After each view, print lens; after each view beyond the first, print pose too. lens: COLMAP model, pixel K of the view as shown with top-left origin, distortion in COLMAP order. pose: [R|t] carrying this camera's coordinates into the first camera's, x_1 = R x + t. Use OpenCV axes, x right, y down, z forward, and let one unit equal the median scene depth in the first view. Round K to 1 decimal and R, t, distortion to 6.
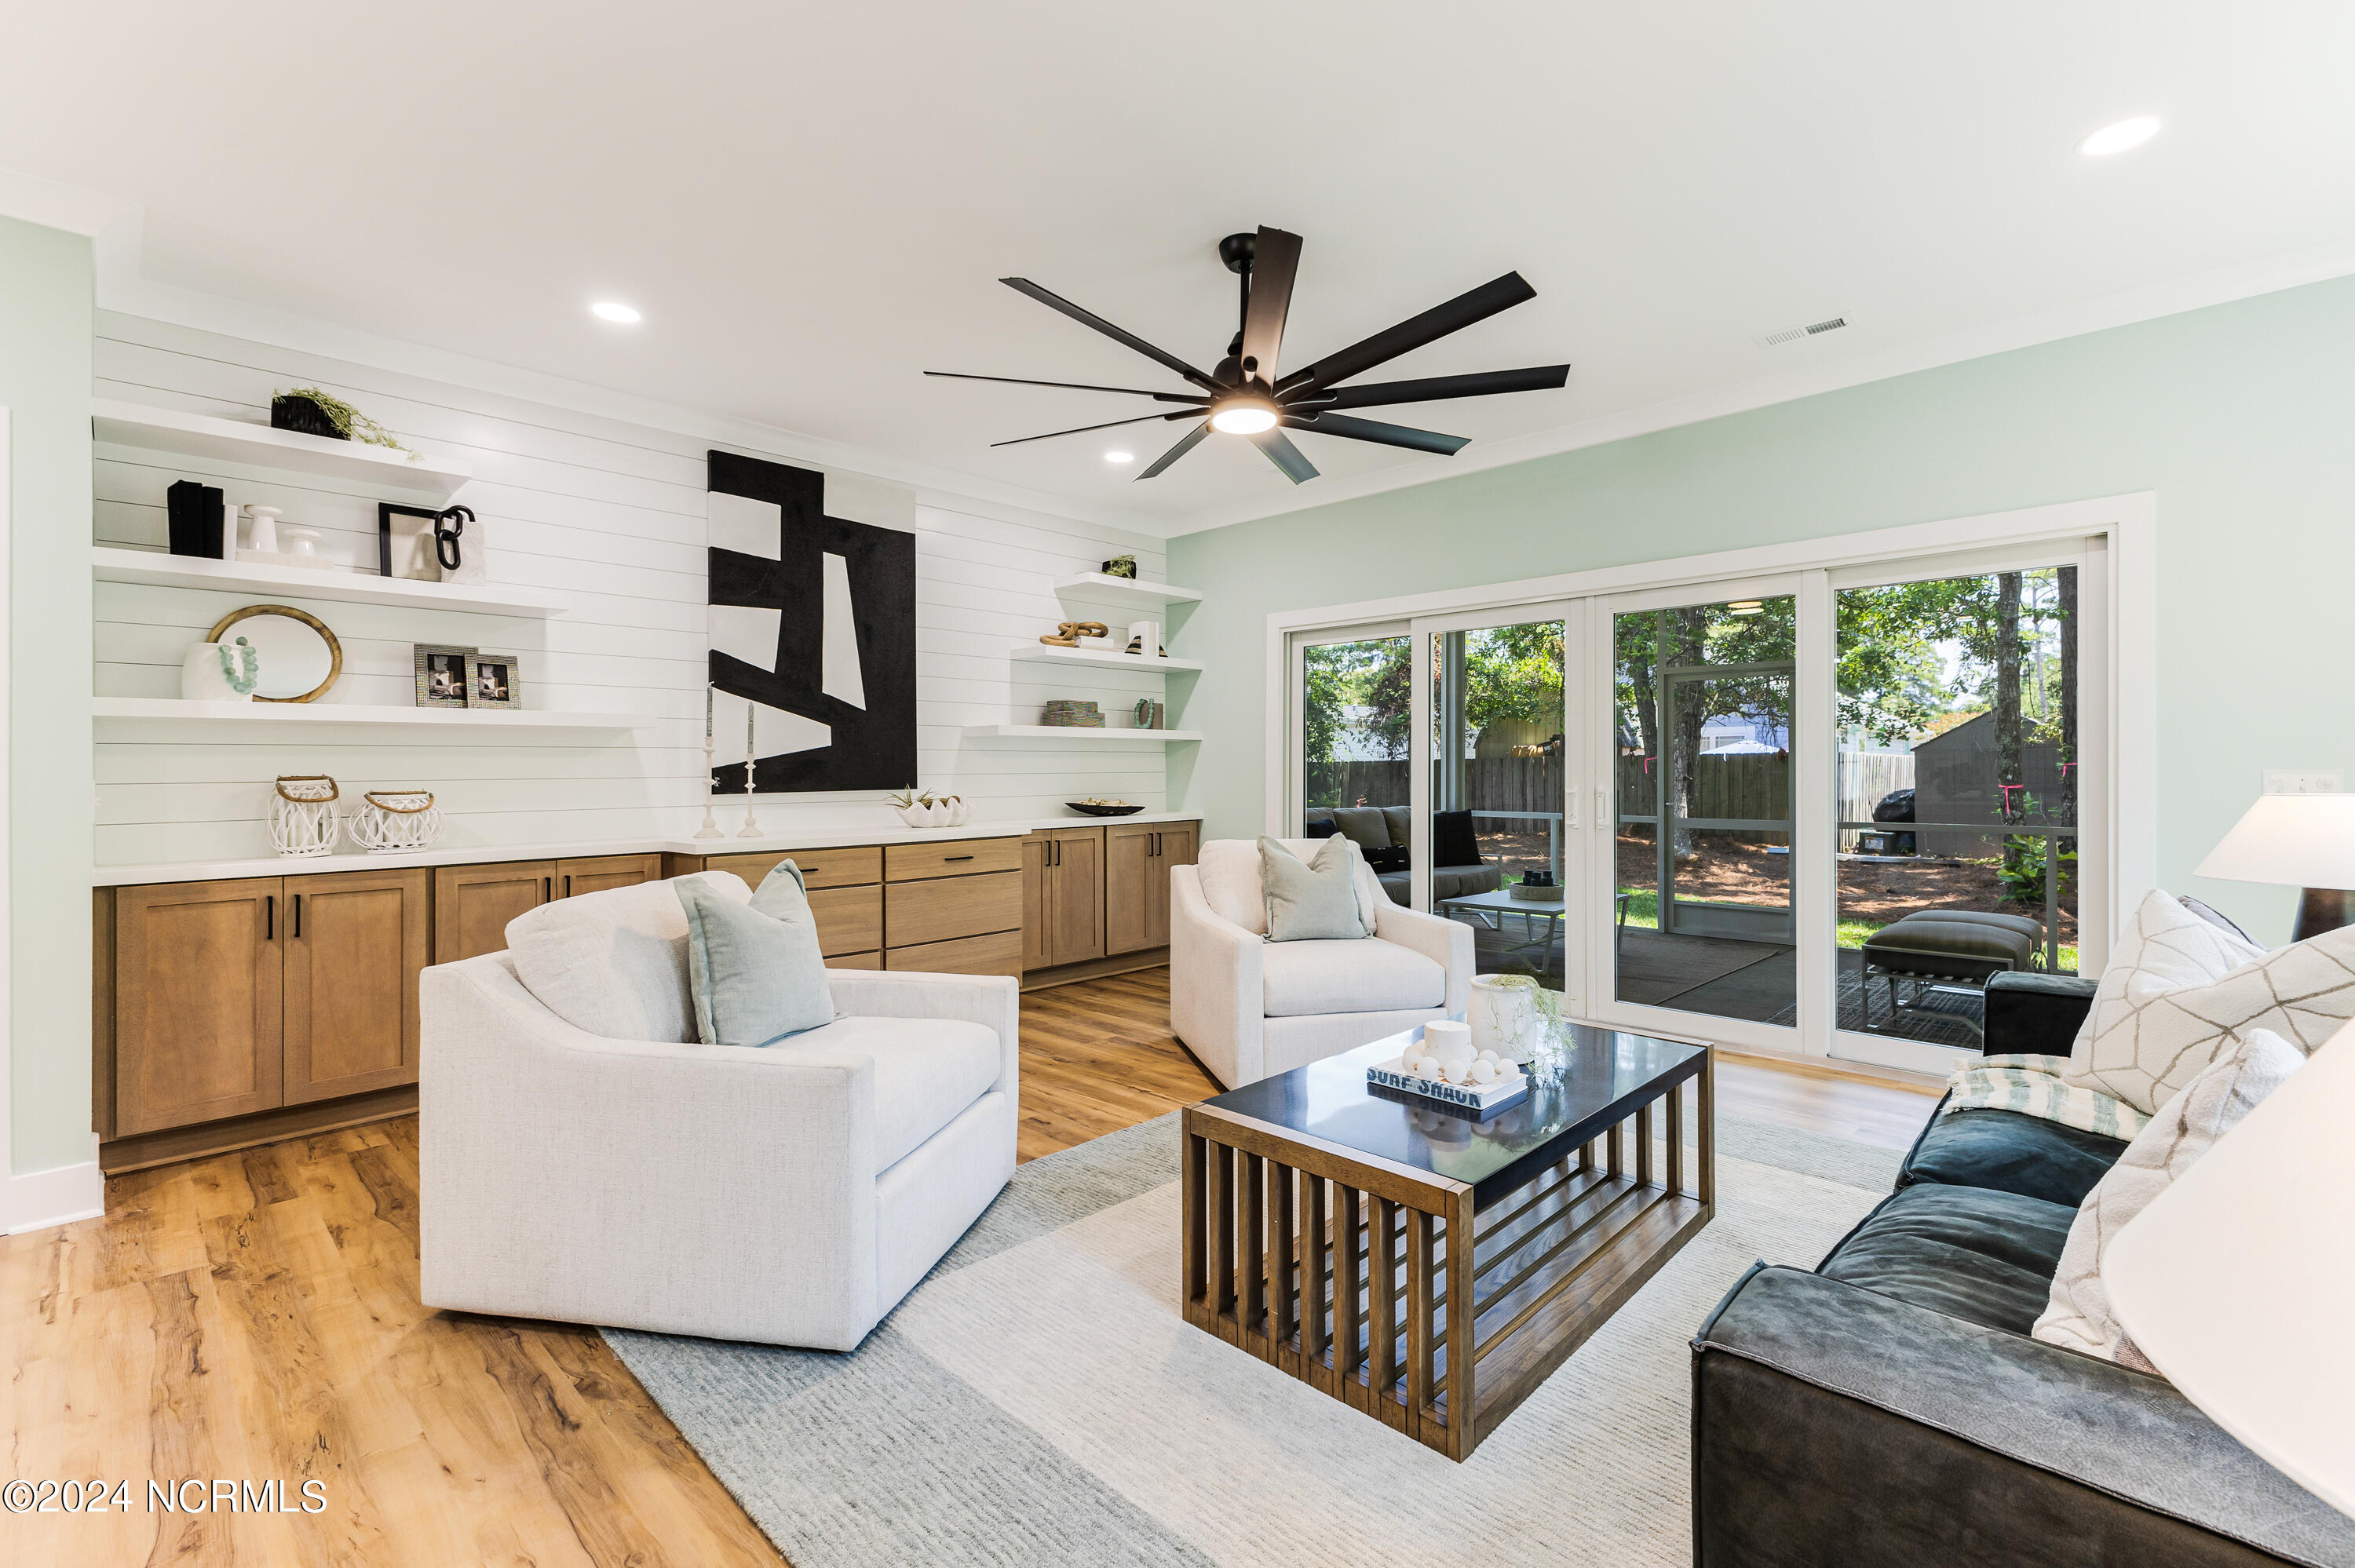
lens RADIAL K [[1030.0, 0, 1181.4], [0, 1030.0, 774.1], [0, 0, 1]] dist [-0.001670, -0.000193]
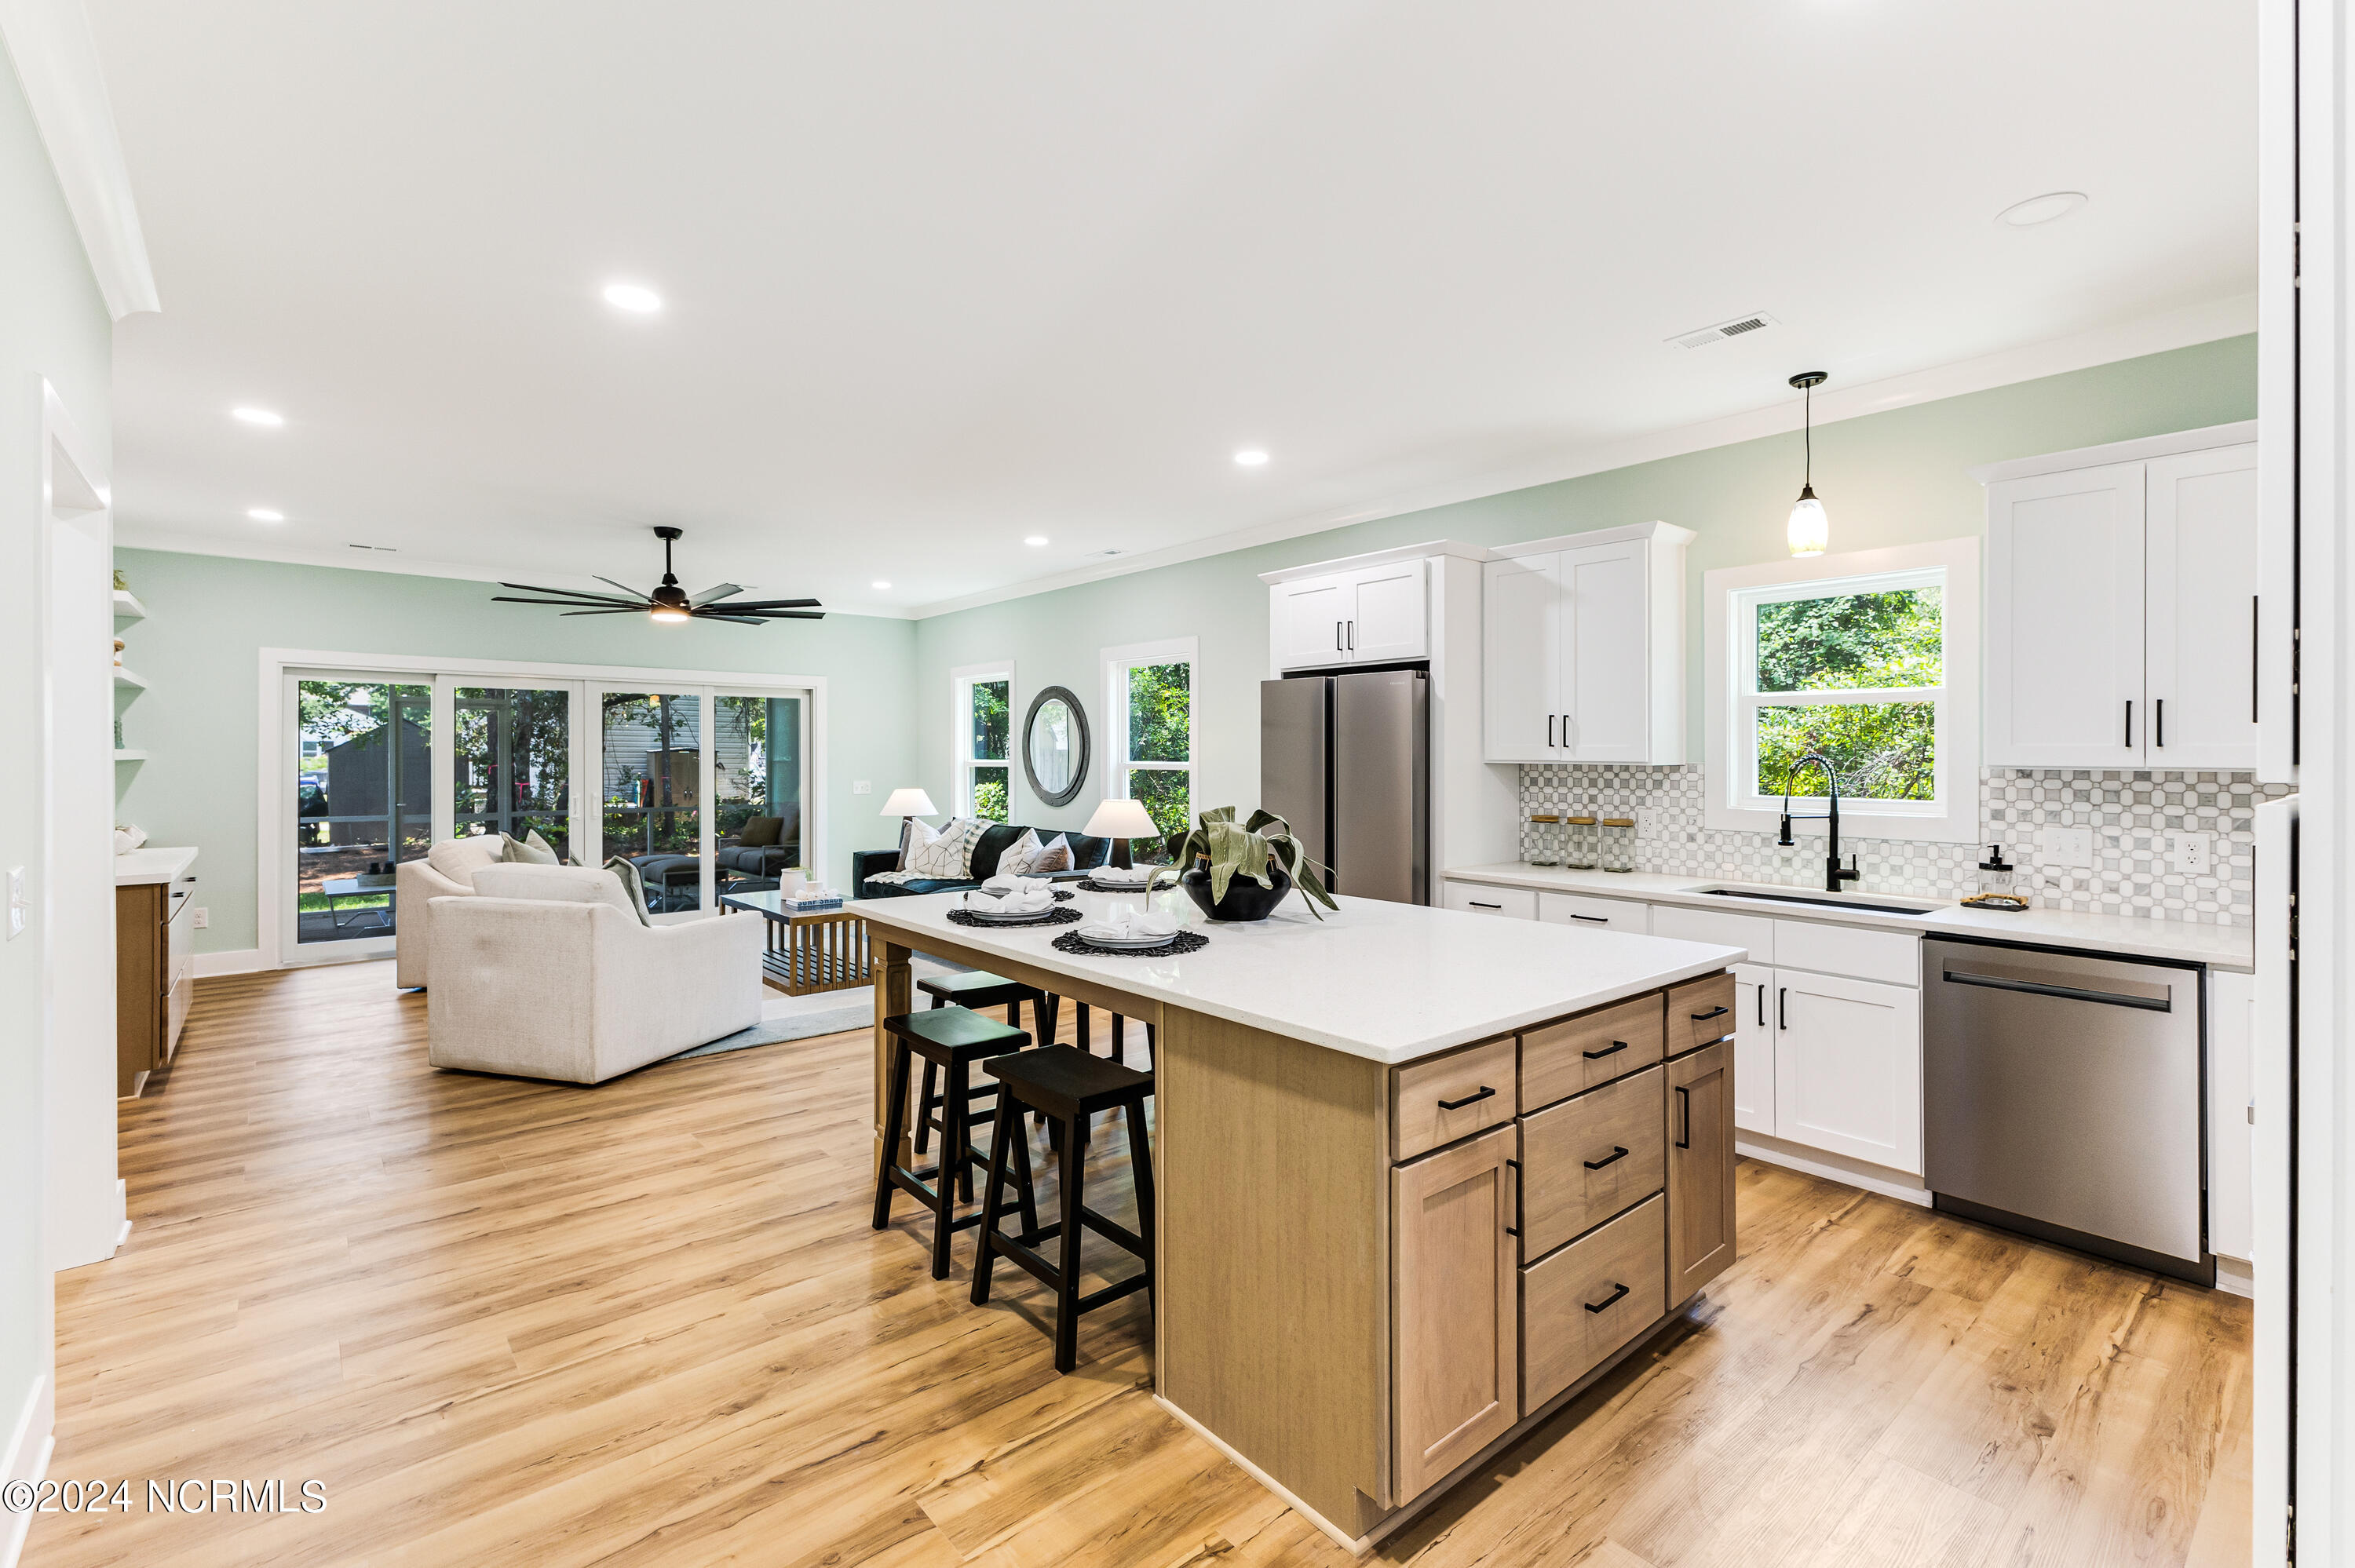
lens RADIAL K [[1030.0, 0, 1182.3], [0, 1030.0, 771.3], [0, 0, 1]] dist [-0.001670, -0.000193]
pose [[0.094924, -0.002901, 0.995480, -2.131460], [0.001401, 0.999995, 0.002780, -0.049578], [-0.995484, 0.001131, 0.094928, -0.219665]]
